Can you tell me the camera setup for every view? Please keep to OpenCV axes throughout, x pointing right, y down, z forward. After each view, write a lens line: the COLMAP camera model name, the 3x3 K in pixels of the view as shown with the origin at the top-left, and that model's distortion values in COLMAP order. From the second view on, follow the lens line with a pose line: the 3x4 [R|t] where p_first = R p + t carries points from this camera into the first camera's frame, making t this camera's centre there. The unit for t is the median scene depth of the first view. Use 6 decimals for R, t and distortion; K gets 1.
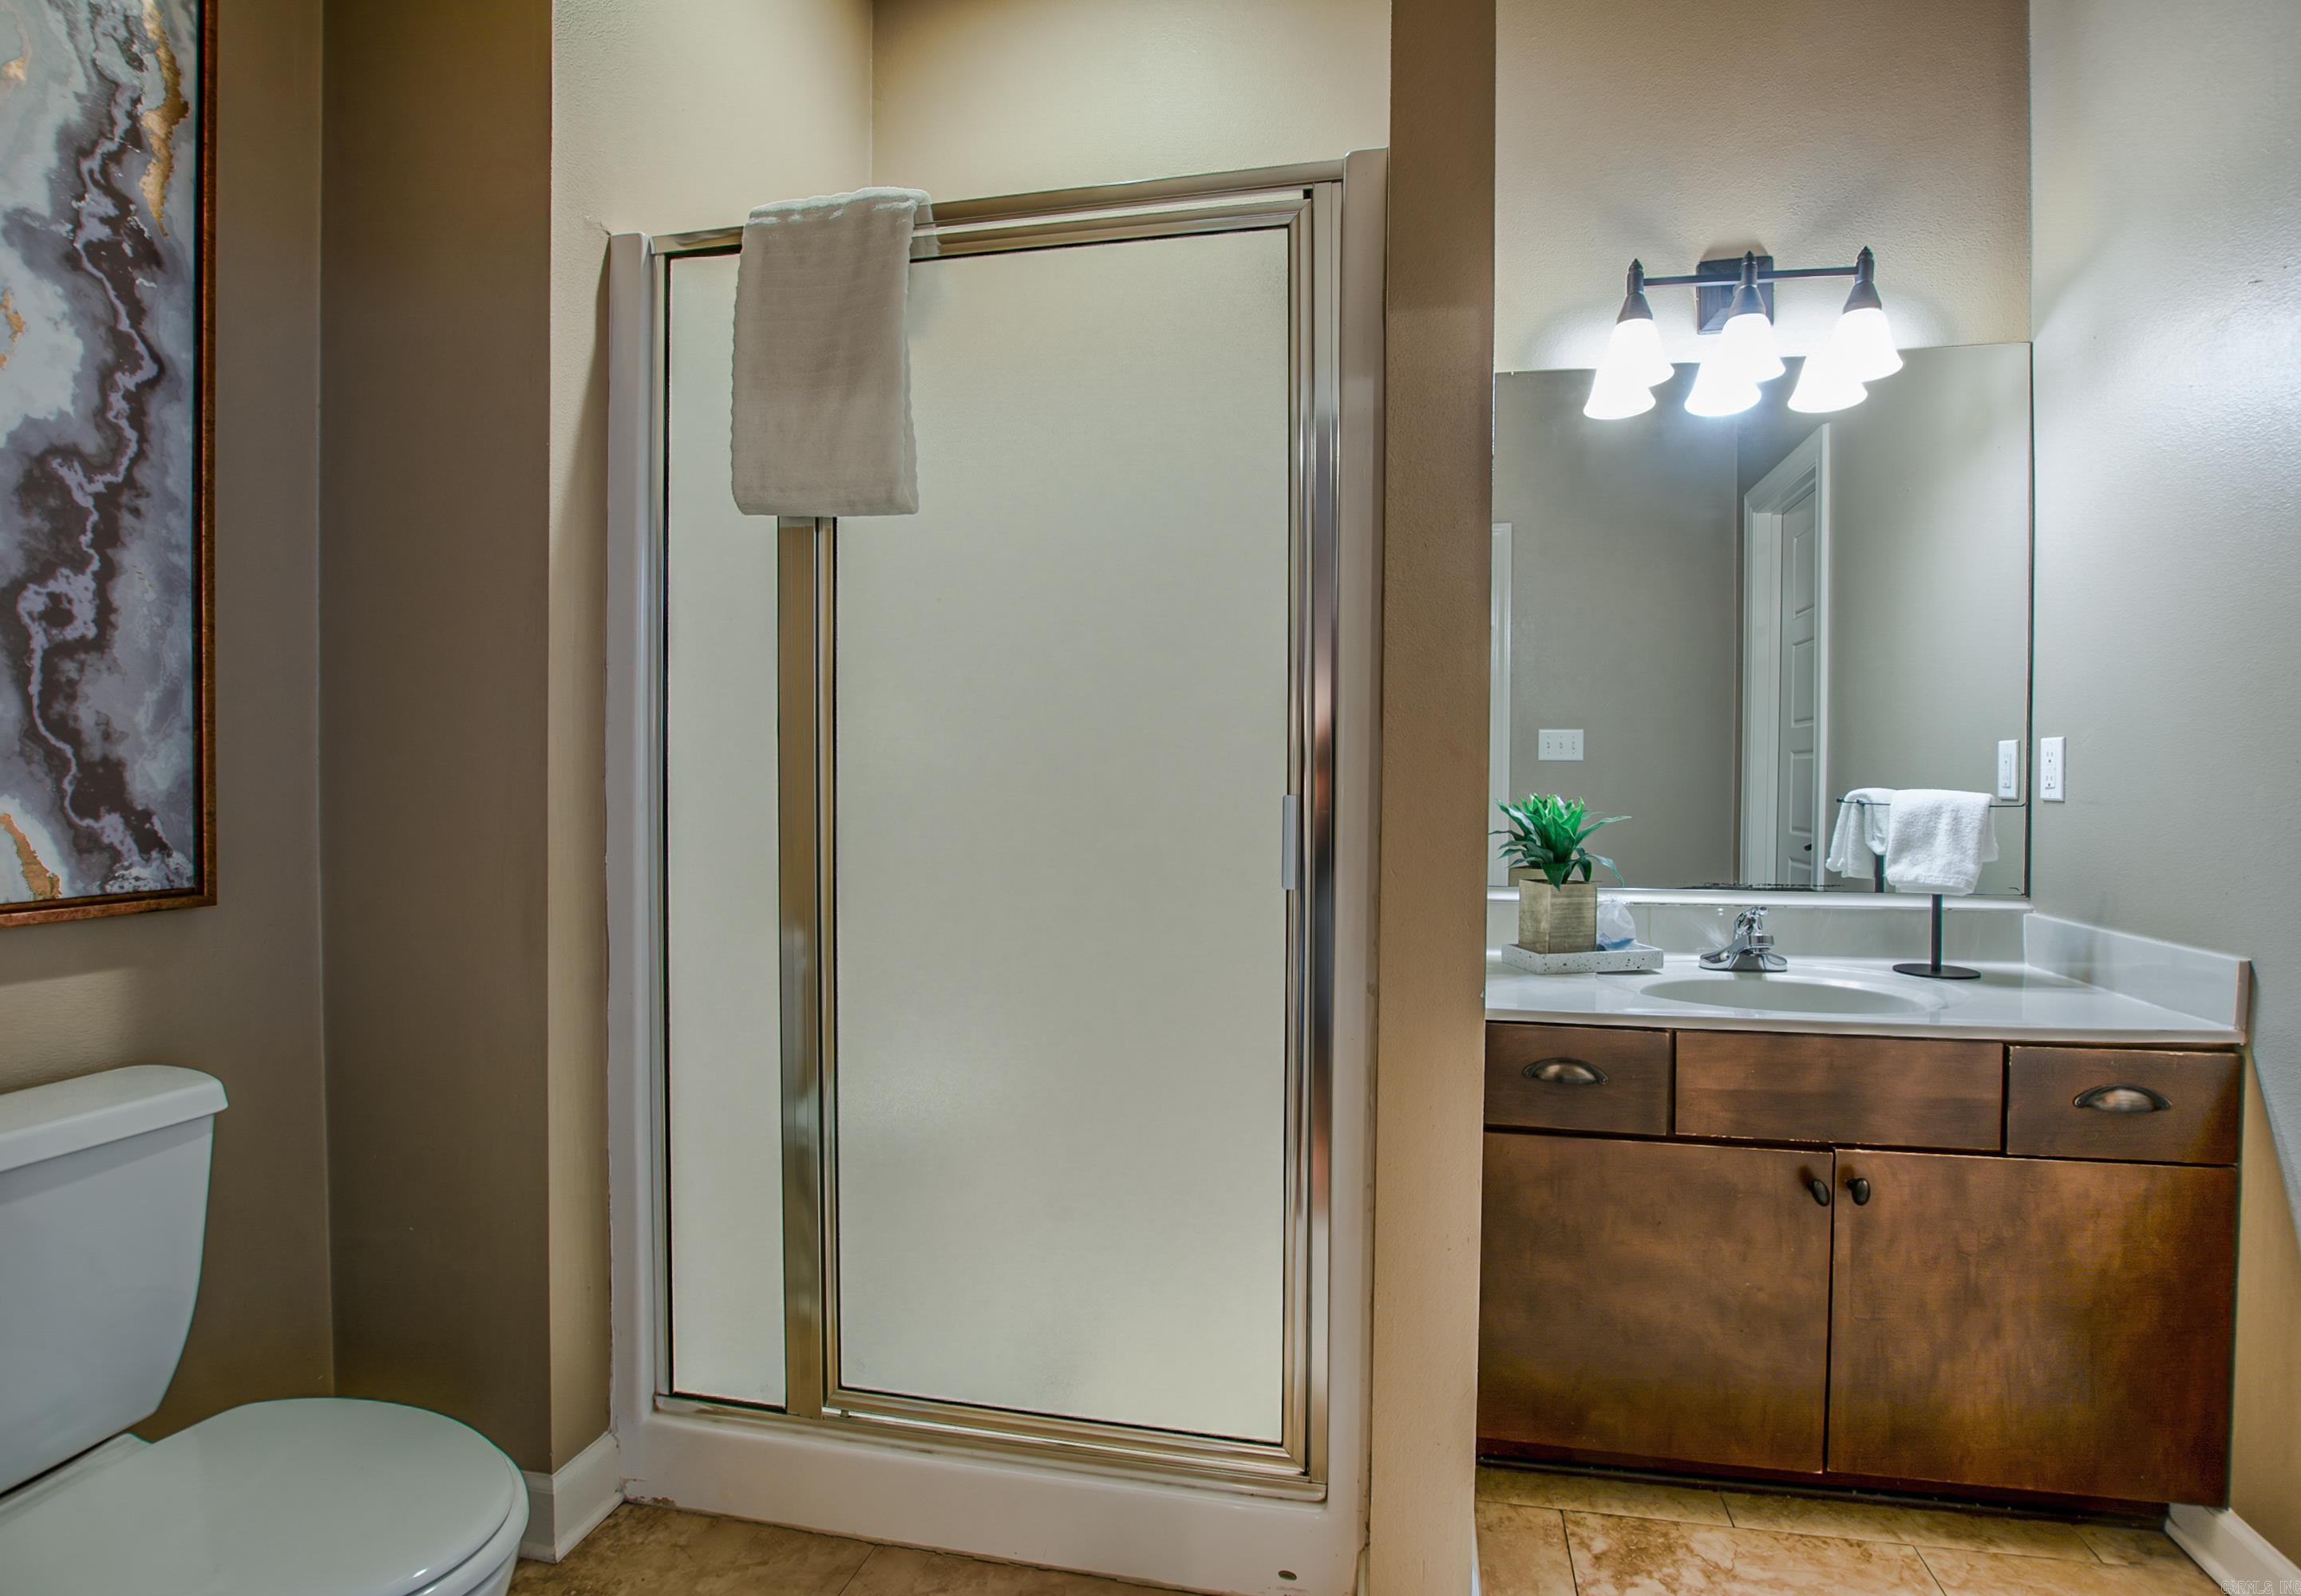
lens RADIAL K [[1051.4, 0, 1151.5], [0, 1051.4, 795.7], [0, 0, 1]] dist [-0.030586, 0.000892]
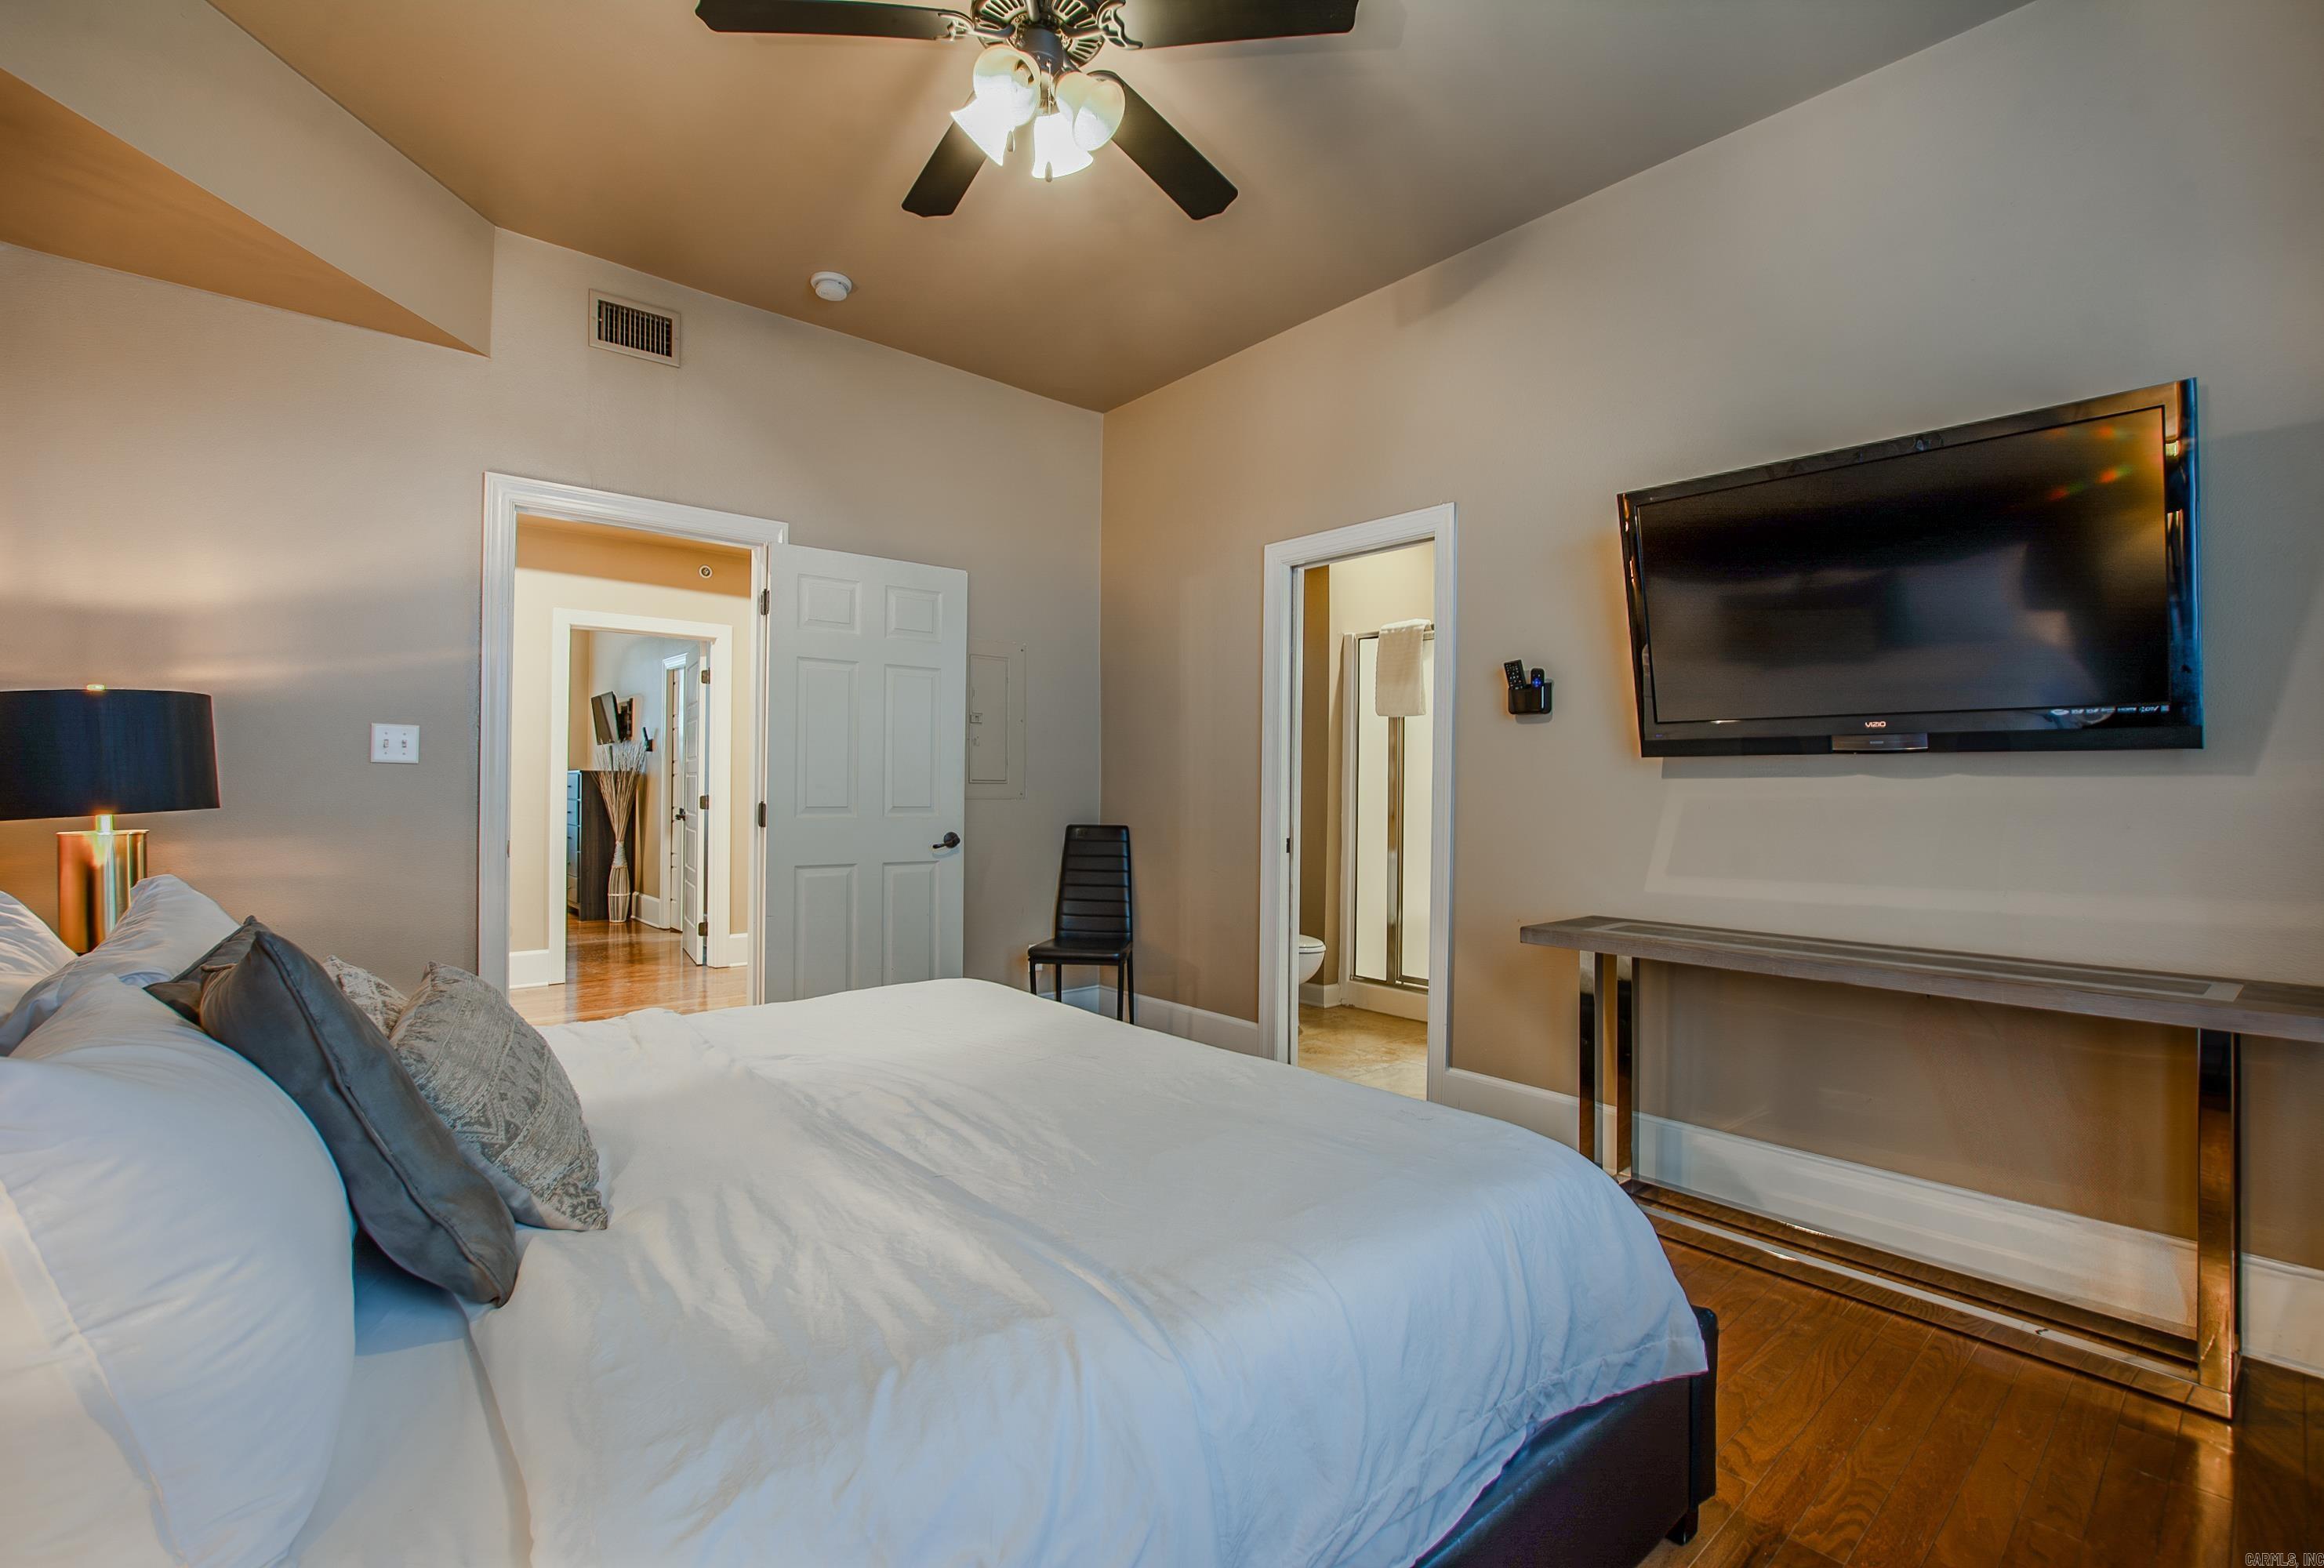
lens RADIAL K [[1043.2, 0, 1157.9], [0, 1043.2, 785.0], [0, 0, 1]] dist [-0.027834, 0.001416]
pose [[0.791723, 0.002538, -0.610876, 1.111834], [-0.017810, 0.999662, -0.018929, 0.034456], [0.610621, 0.025866, 0.791500, -2.120070]]
